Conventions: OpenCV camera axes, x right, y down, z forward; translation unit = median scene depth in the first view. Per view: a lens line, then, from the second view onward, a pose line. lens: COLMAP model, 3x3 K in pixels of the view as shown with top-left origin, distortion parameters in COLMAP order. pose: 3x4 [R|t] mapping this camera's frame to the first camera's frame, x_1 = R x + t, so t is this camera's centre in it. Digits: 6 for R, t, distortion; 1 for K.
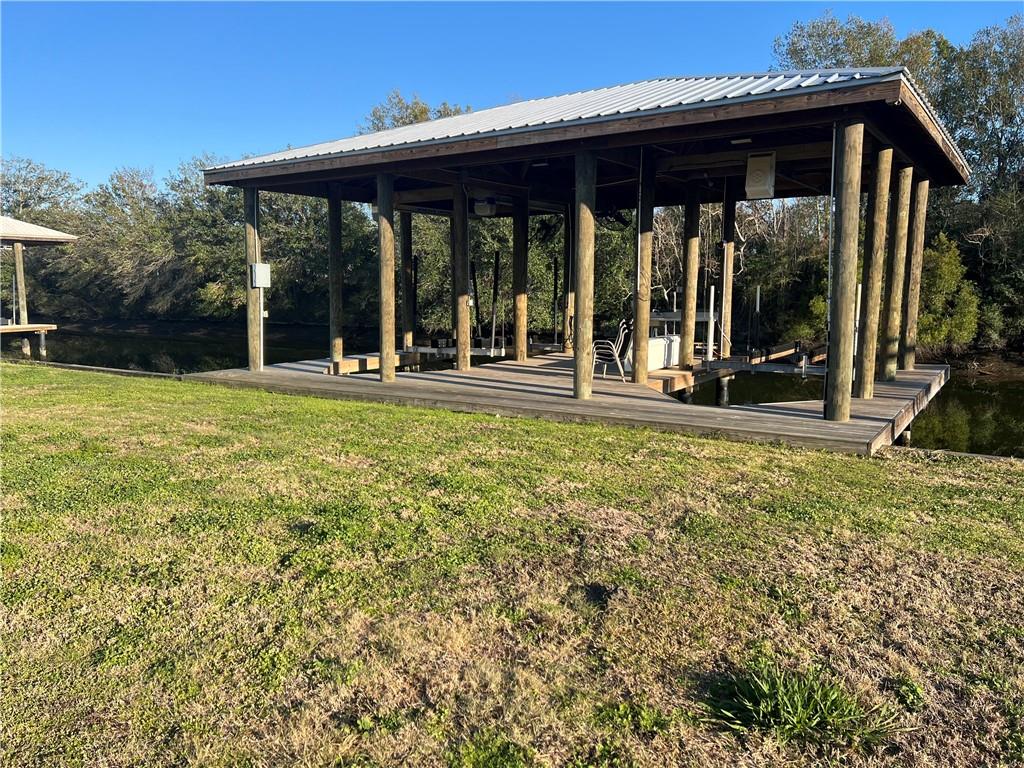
lens RADIAL K [[775.6, 0, 517.0], [0, 775.6, 384.5], [0, 0, 1]] dist [0.033052, -0.044206]
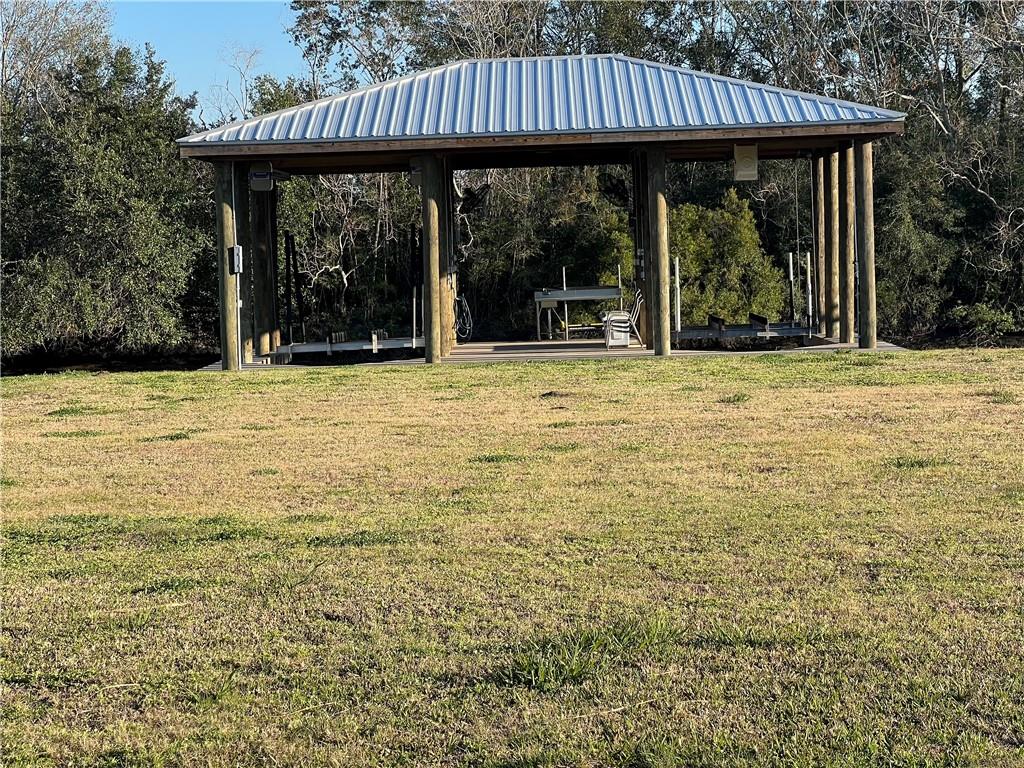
lens RADIAL K [[2314.5, 0, 516.3], [0, 2314.5, 381.8], [0, 0, 1]] dist [0.018610, 0.000000]
pose [[0.832377, -0.054548, 0.551519, -1.910903], [0.099096, 0.993756, -0.051273, 0.202716], [-0.545278, 0.097332, 0.832585, -1.667553]]
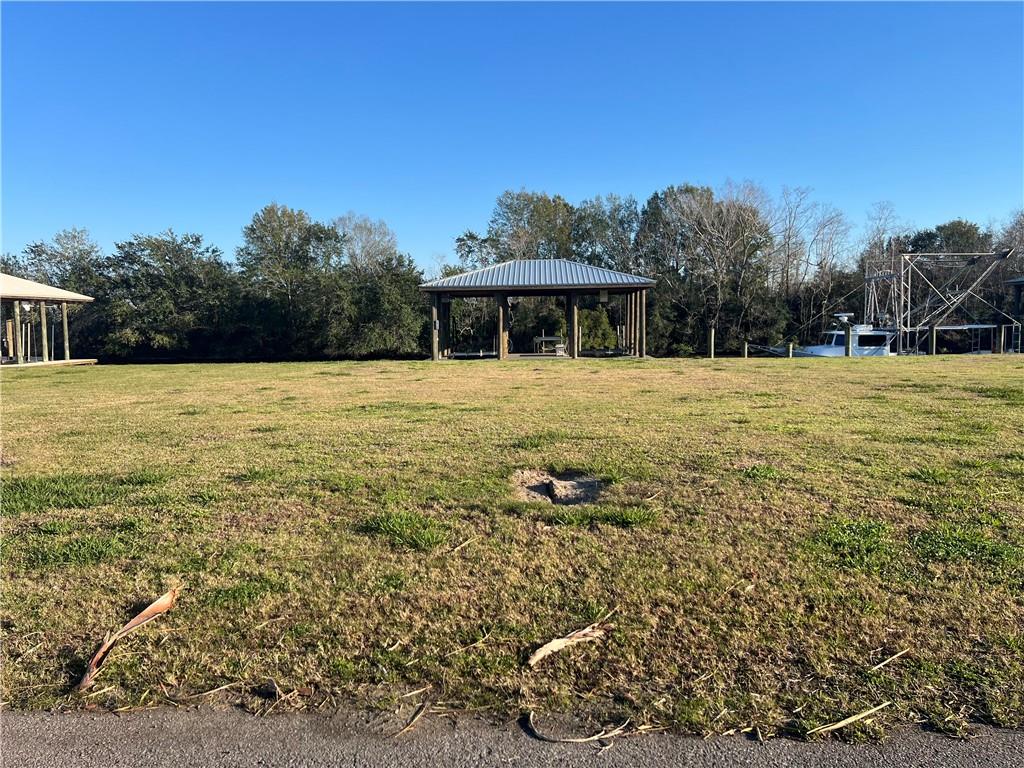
lens RADIAL K [[775.6, 0, 502.6], [0, 775.6, 390.6], [0, 0, 1]] dist [0.033052, -0.044206]
pose [[0.851153, -0.053654, 0.522168, -1.962300], [0.077989, 0.996648, -0.024716, 0.215488], [-0.519092, 0.061761, 0.852484, -1.757096]]
